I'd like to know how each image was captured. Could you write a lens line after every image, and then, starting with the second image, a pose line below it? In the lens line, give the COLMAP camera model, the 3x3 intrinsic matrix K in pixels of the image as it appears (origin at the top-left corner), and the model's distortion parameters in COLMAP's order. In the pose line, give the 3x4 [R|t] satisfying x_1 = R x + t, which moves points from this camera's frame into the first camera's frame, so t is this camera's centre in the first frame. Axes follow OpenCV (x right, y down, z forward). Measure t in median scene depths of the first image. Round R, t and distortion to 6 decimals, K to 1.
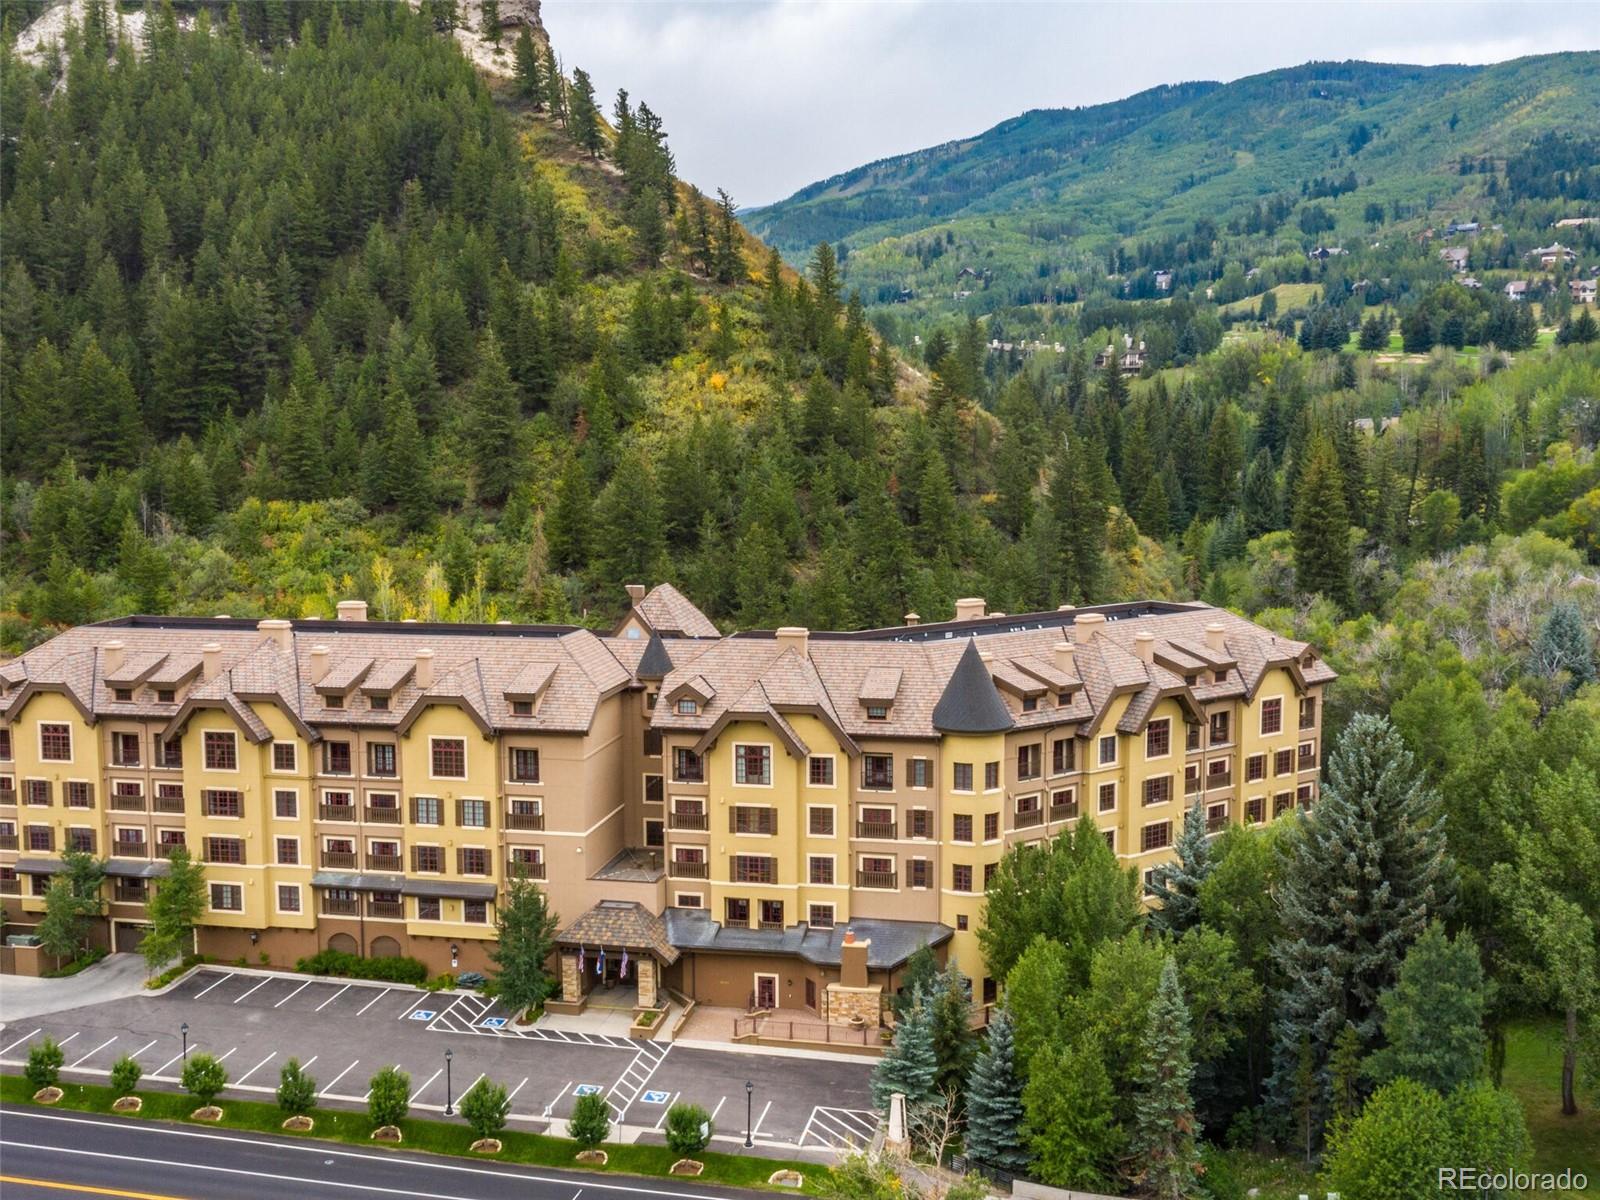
lens RADIAL K [[1736.0, 0, 800.0], [0, 1736.0, 600.0], [0, 0, 1]] dist [-0.004582, -0.007678]
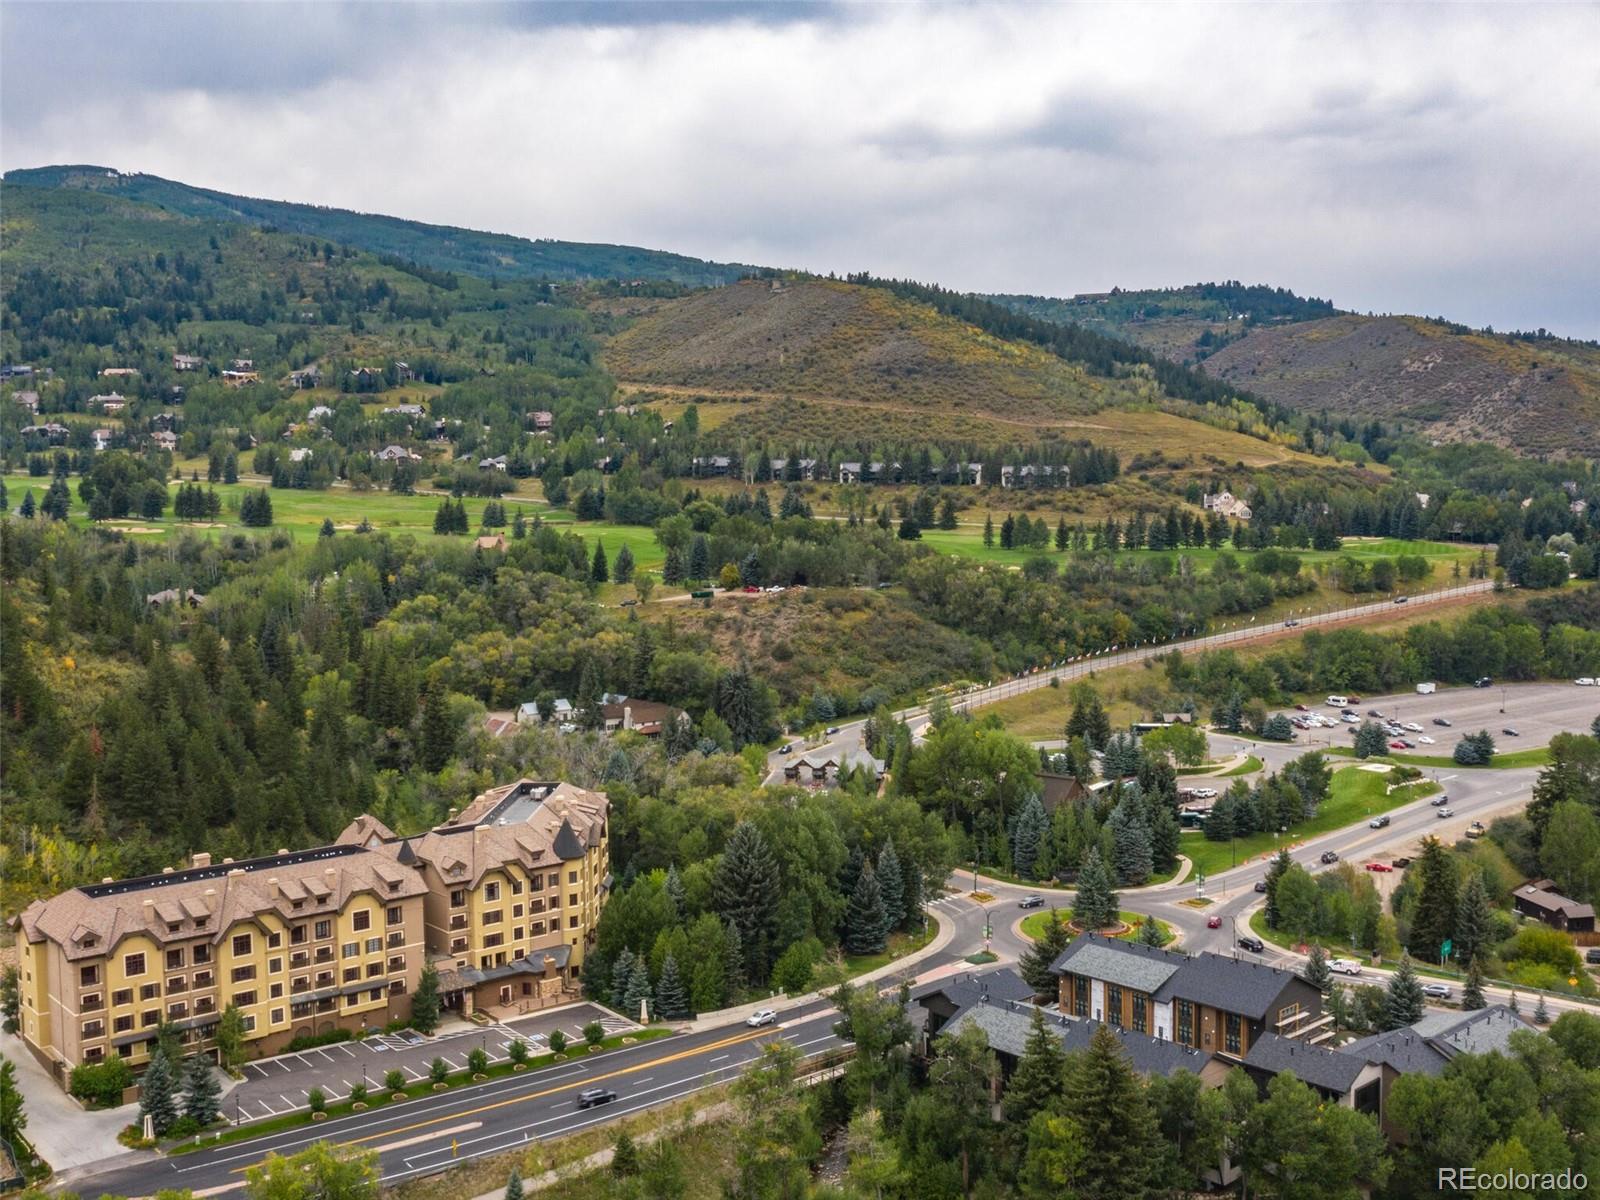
lens RADIAL K [[1658.7, 0, 812.8], [0, 1658.7, 557.3], [0, 0, 1]] dist [-0.012923, 0.014566]
pose [[0.621412, -0.047466, 0.782045, -1.345018], [0.095090, 0.995353, -0.015145, -0.246345], [-0.777692, 0.083776, 0.623038, -0.626945]]
